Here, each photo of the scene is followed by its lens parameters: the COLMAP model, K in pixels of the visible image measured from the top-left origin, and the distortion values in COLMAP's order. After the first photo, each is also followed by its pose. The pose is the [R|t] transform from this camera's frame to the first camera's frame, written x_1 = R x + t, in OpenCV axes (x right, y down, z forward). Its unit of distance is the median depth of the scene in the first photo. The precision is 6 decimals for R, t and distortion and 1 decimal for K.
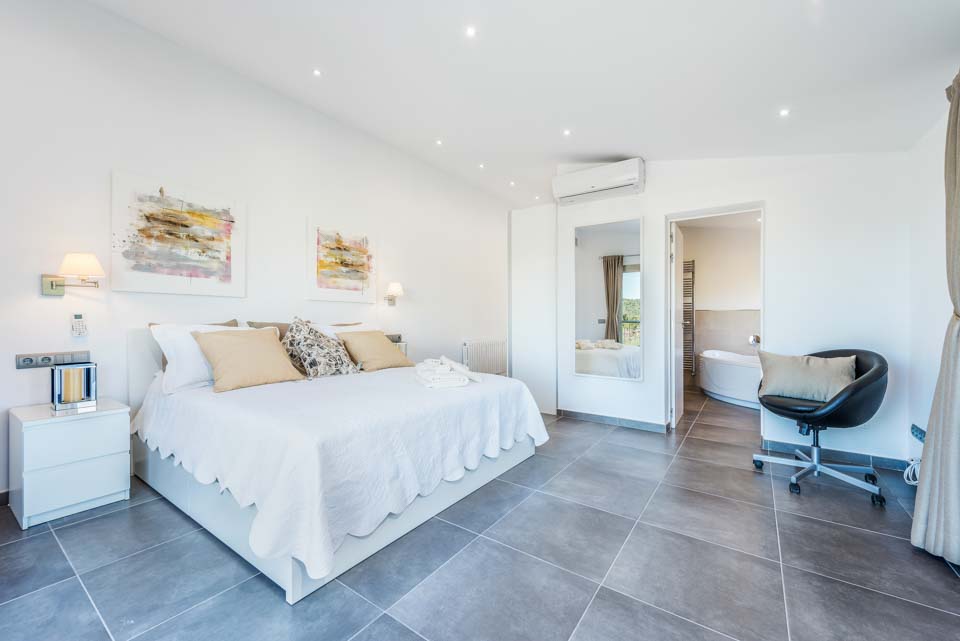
lens RADIAL K [[382.1, 0, 482.1], [0, 382.1, 316.3], [0, 0, 1]] dist [0.004084, 0.000161]
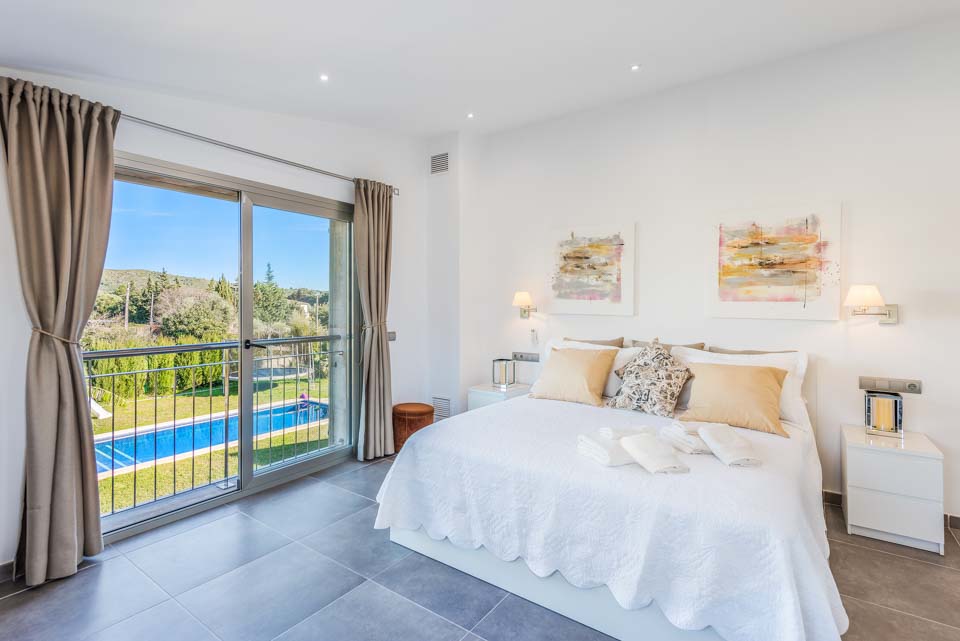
lens RADIAL K [[454.2, 0, 496.1], [0, 454.2, 305.9], [0, 0, 1]] dist [0.017821, 0.000088]
pose [[0.011038, 0.003082, -0.999934, 0.615147], [-0.001945, 0.999993, 0.003060, -0.083224], [0.999937, 0.001911, 0.011044, 0.656600]]
